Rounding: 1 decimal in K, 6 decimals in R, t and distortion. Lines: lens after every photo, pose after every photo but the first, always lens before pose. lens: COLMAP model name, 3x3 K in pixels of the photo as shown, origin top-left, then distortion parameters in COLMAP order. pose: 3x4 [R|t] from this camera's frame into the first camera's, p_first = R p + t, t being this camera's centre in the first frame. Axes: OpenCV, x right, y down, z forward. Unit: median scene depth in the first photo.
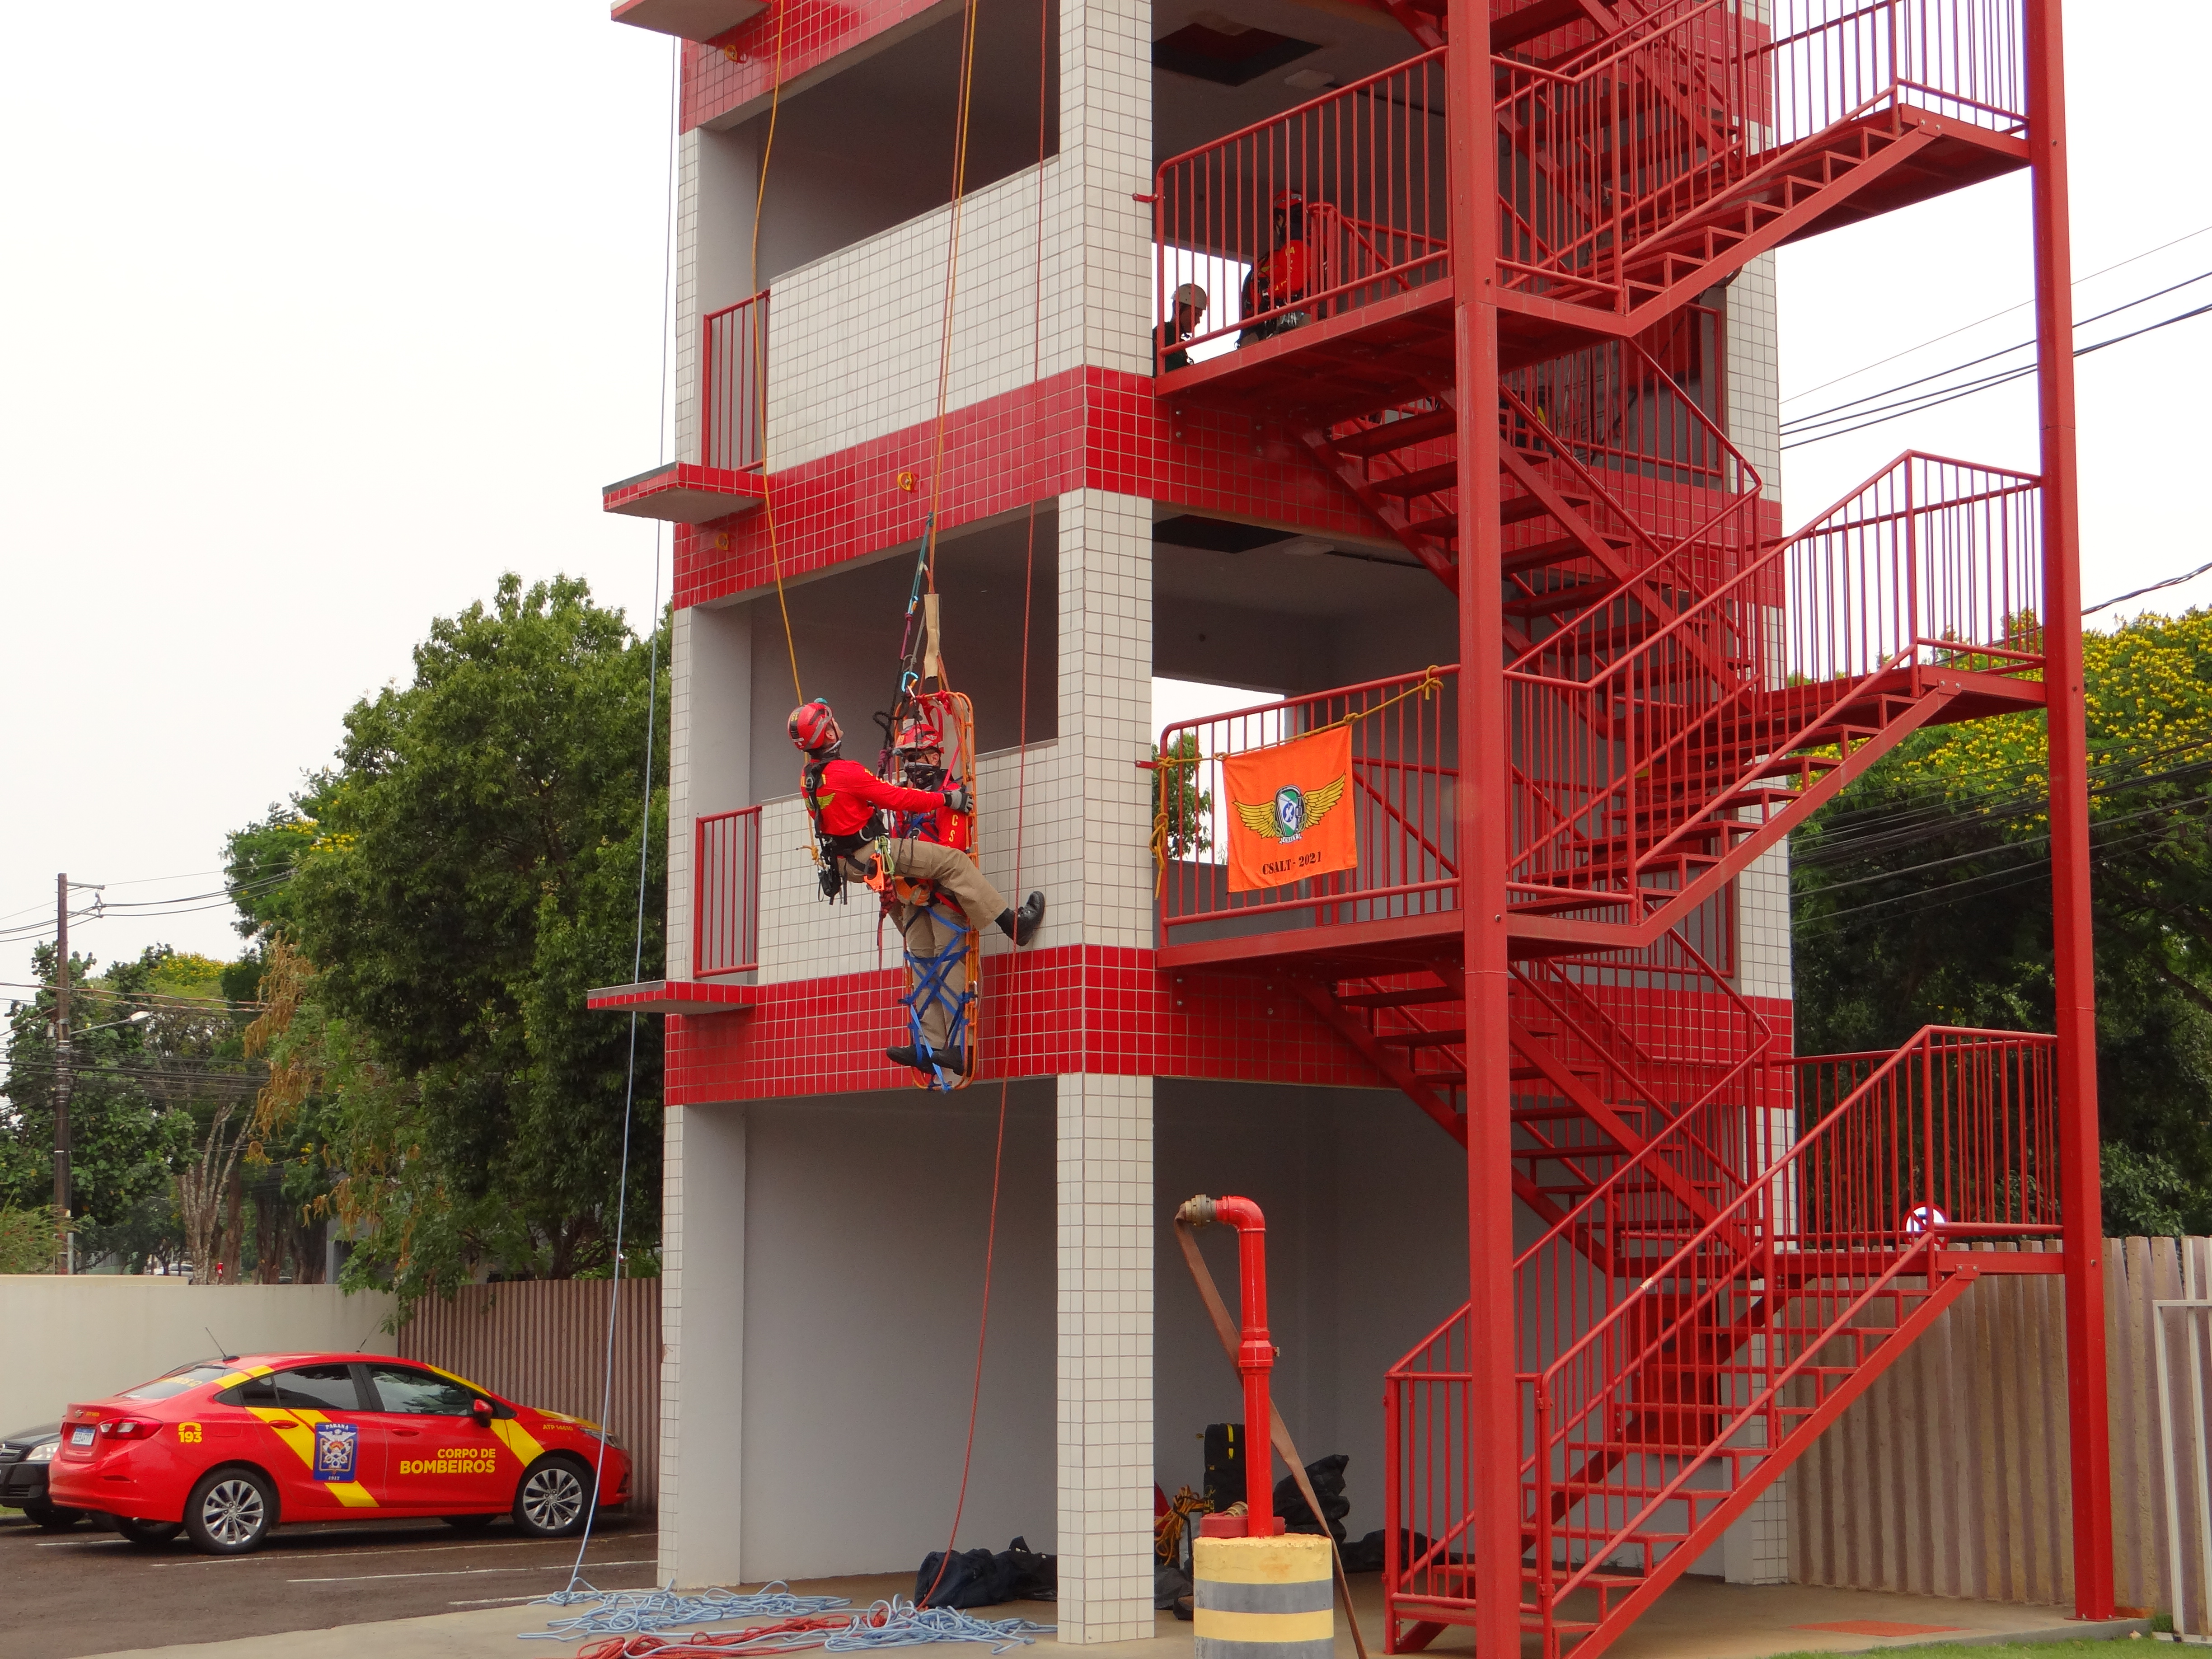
lens RADIAL K [[3427.1, 0, 1106.0], [0, 3427.1, 829.5], [0, 0, 1]] dist [0.011001, -0.054562]
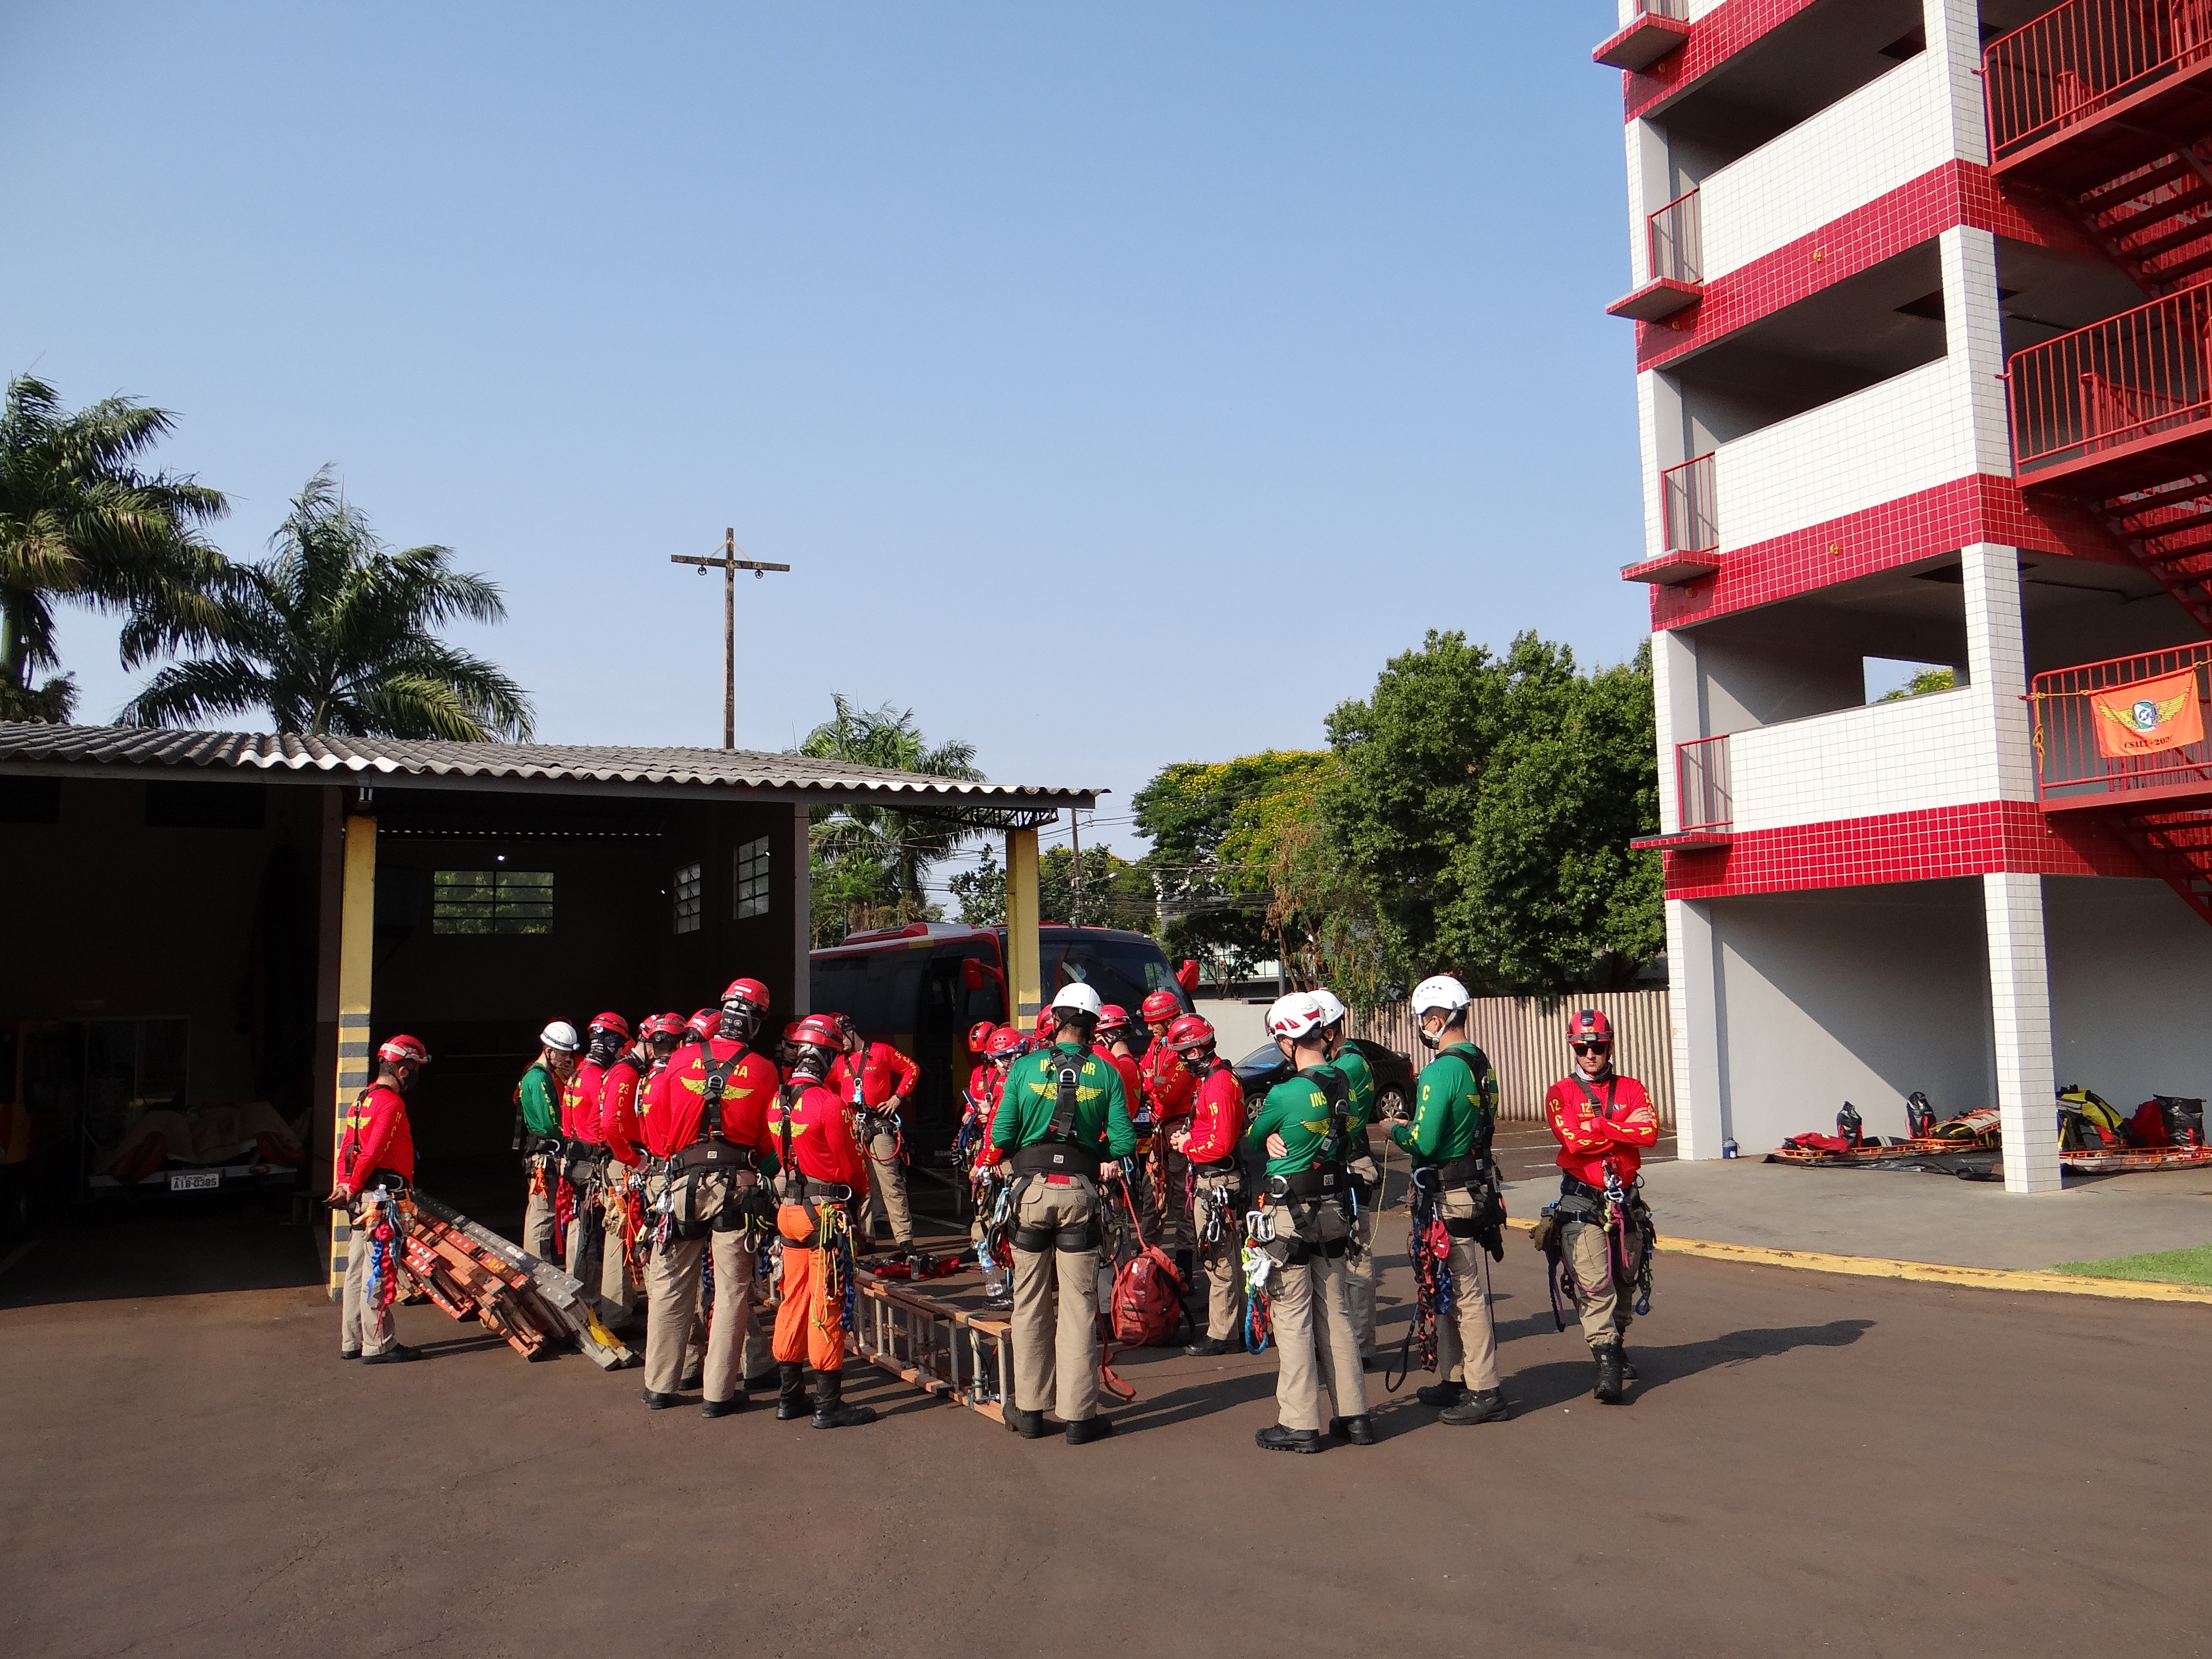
lens RADIAL K [[1721.8, 0, 1073.3], [0, 1721.8, 822.4], [0, 0, 1]] dist [-0.001575, -0.000321]
pose [[0.976418, -0.032257, -0.213465, -0.259100], [0.037432, 0.999094, 0.020244, 0.008399], [0.212619, -0.027757, 0.976741, 0.028705]]
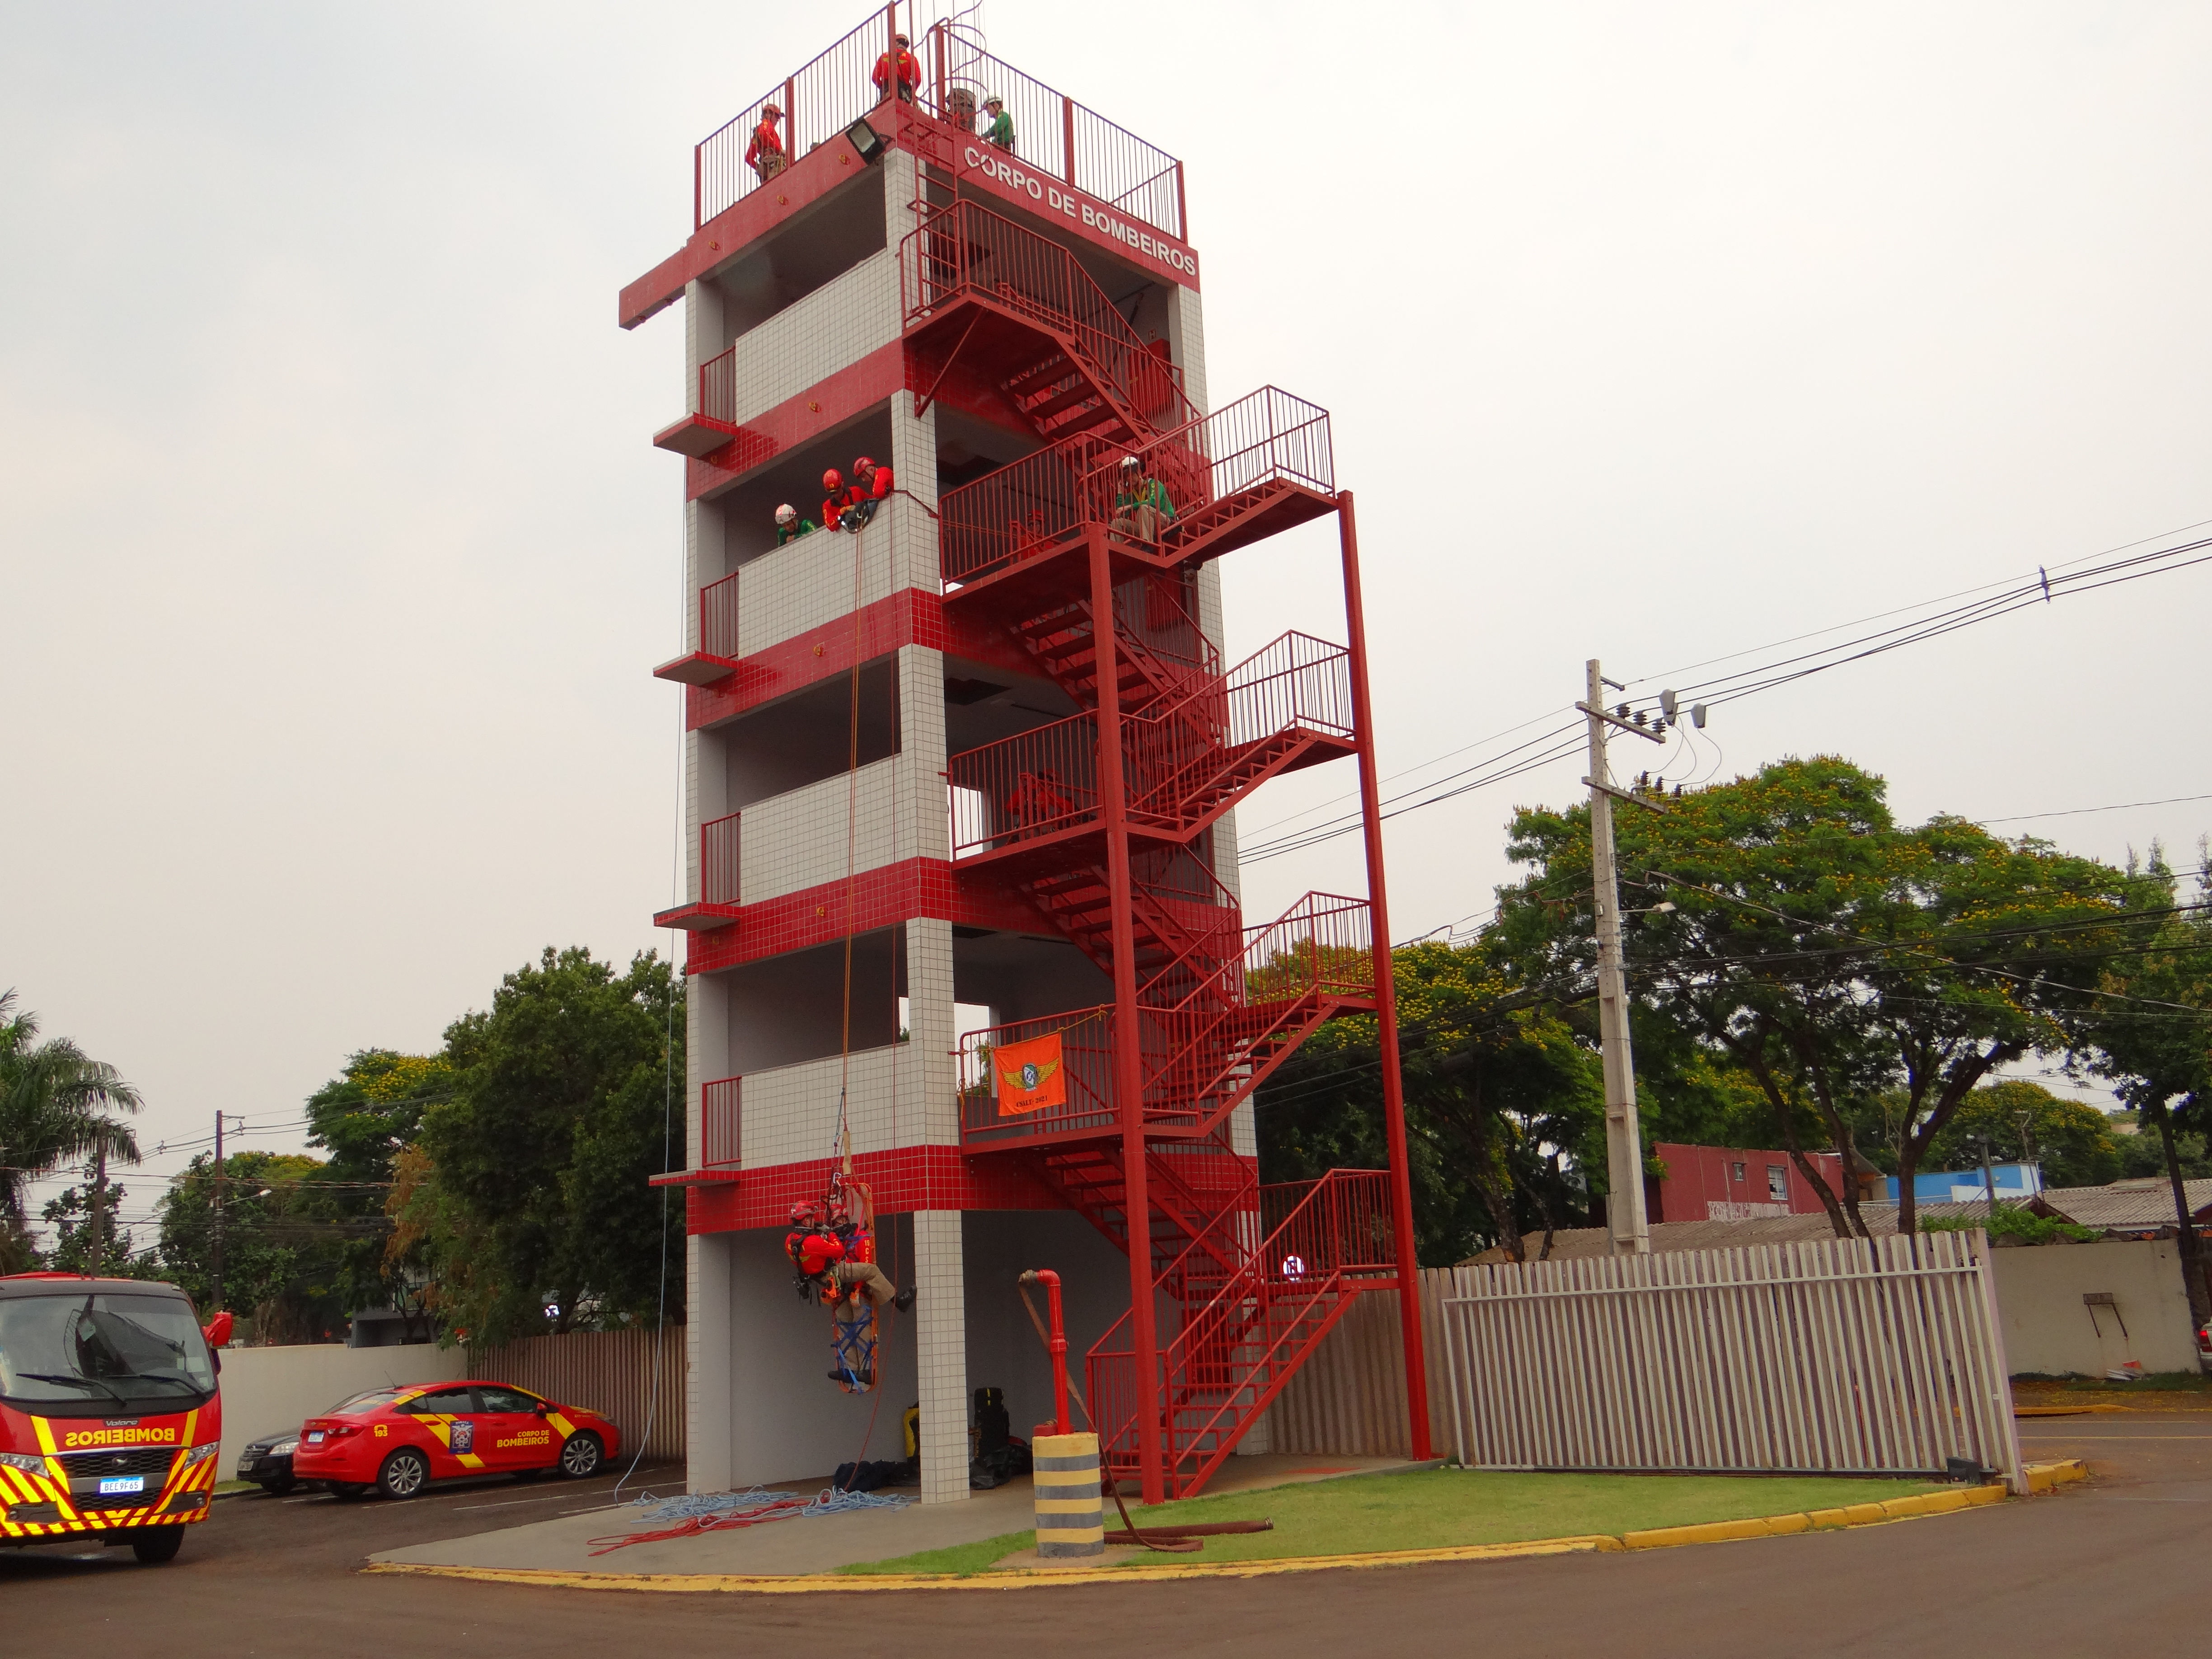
lens RADIAL K [[1947.4, 0, 1106.0], [0, 1947.4, 829.5], [0, 0, 1]] dist [0.014108, -0.012874]
pose [[0.985805, -0.010070, 0.167593, -0.084101], [0.028818, 0.993534, -0.109815, -0.019781], [-0.165403, 0.113086, 0.979721, -0.143061]]
